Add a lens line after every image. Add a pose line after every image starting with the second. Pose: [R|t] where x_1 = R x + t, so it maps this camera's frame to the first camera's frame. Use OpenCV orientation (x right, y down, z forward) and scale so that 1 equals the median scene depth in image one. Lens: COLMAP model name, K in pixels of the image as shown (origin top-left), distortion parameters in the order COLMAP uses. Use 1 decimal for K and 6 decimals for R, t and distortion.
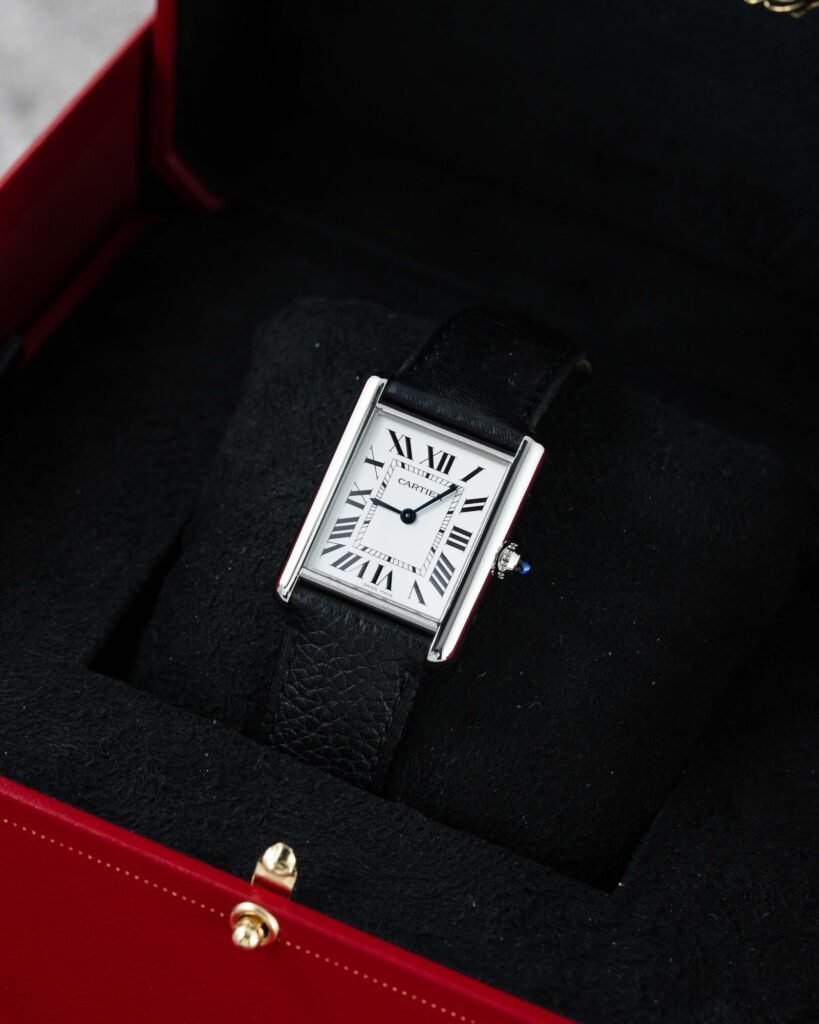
lens RADIAL K [[4920.9, 0, 407.6], [0, 4920.9, 514.6], [0, 0, 1]] dist [-0.078414, 0.000000]
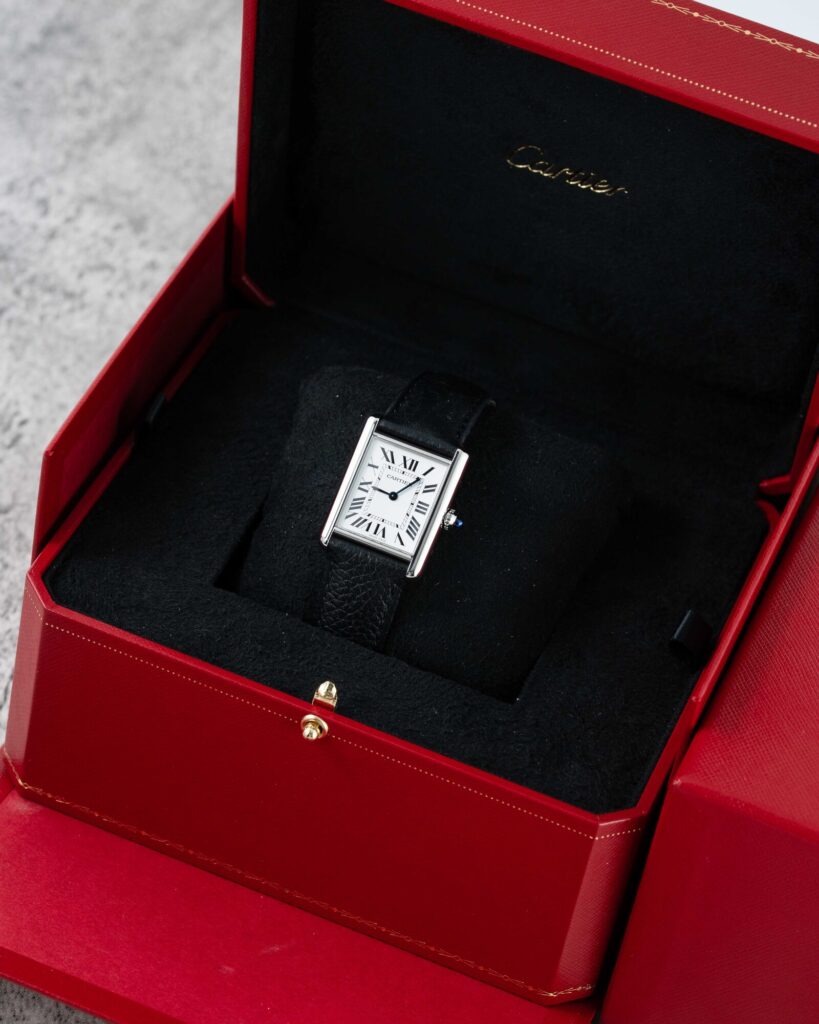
lens RADIAL K [[4920.9, 0, 409.8], [0, 4920.9, 510.8], [0, 0, 1]] dist [-0.078414, 0.000000]
pose [[0.999575, -0.028080, 0.007803, -0.007849], [0.027855, 0.999232, 0.027563, -0.043150], [-0.008571, -0.027334, 0.999590, -0.777702]]
